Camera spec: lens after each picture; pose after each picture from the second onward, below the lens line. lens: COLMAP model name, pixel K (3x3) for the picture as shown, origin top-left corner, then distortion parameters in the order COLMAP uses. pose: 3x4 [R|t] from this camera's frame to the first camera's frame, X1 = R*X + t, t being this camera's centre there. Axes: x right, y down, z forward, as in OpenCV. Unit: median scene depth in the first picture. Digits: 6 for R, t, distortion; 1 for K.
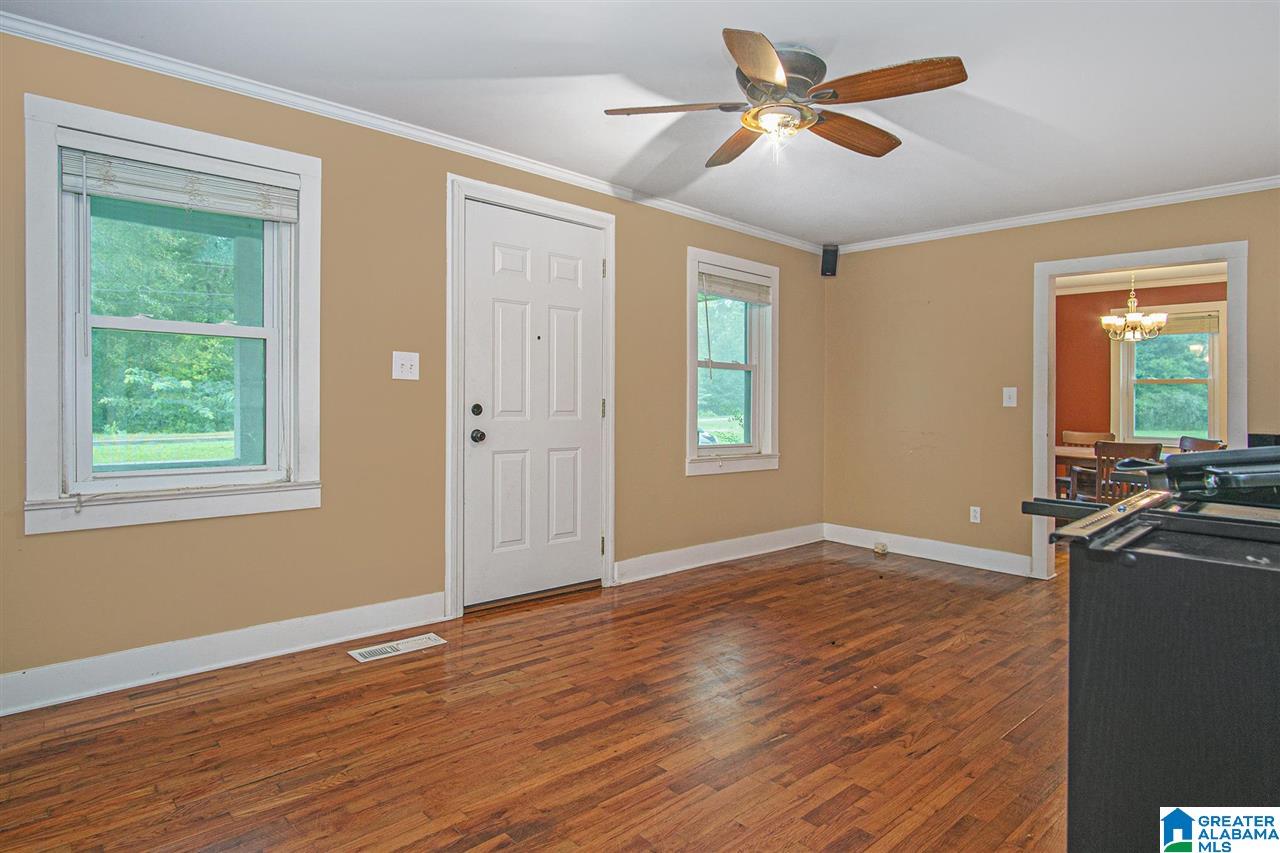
lens RADIAL K [[690.1, 0, 623.8], [0, 690.1, 436.4], [0, 0, 1]] dist [-0.006013, -0.000516]
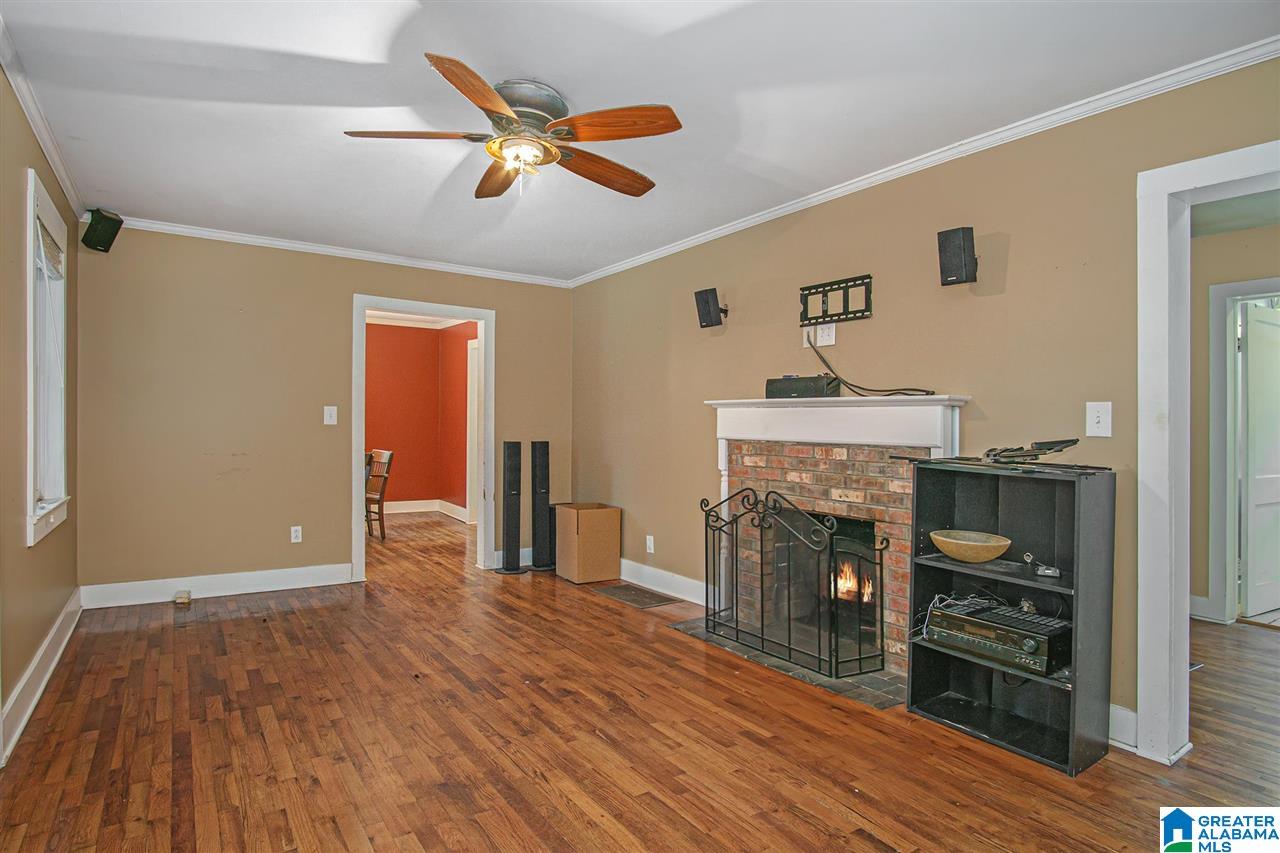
lens RADIAL K [[710.3, 0, 640.0], [0, 710.3, 426.5], [0, 0, 1]] dist [-0.006487, -0.000241]
pose [[0.140825, -0.010815, 0.989975, -0.668535], [0.034904, 0.999373, 0.005952, -0.047139], [-0.989419, 0.033716, 0.141114, 0.571870]]
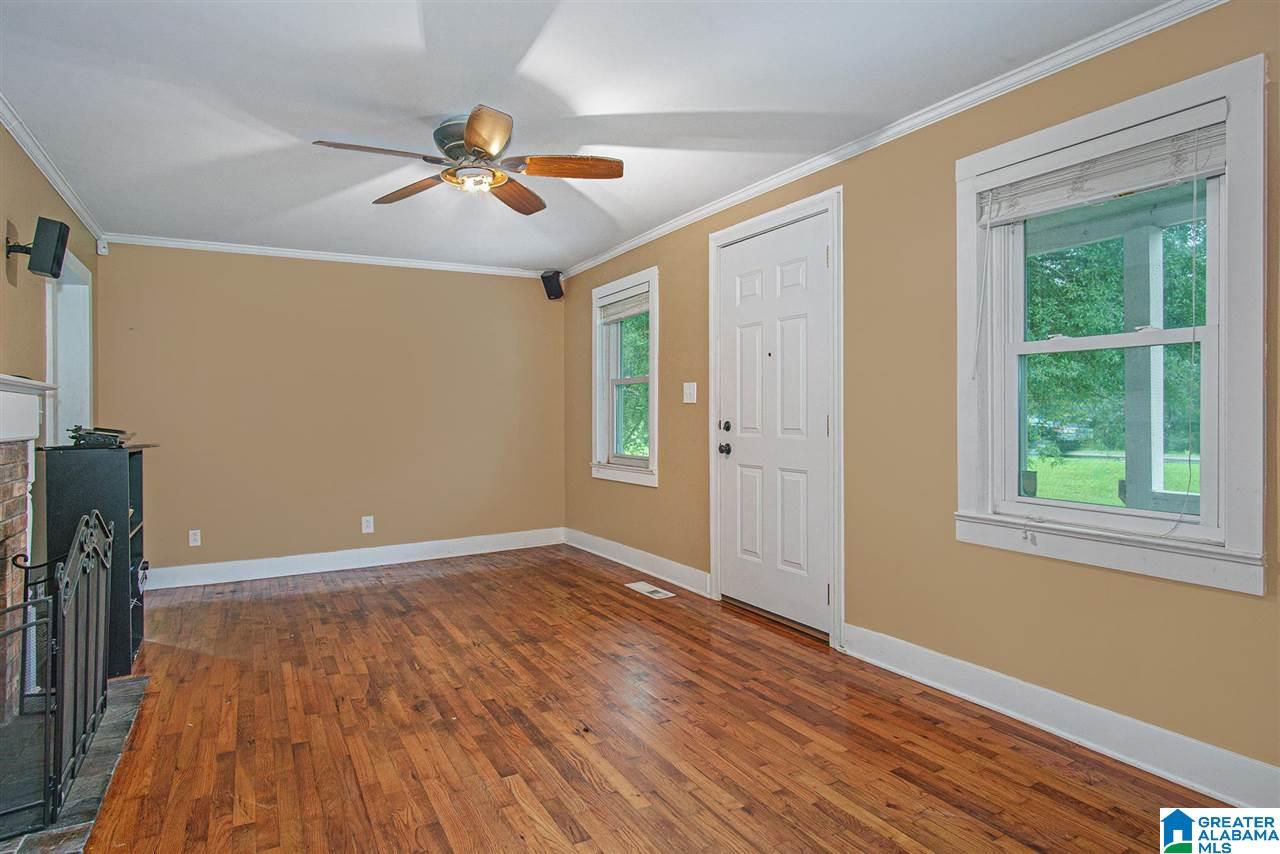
lens RADIAL K [[710.3, 0, 640.0], [0, 710.3, 427.0], [0, 0, 1]] dist [-0.006487, -0.000241]
pose [[-0.215208, 0.003156, -0.976563, 1.126923], [-0.039104, 0.999165, 0.011847, -0.052504], [0.975785, 0.040737, -0.214905, 1.288433]]
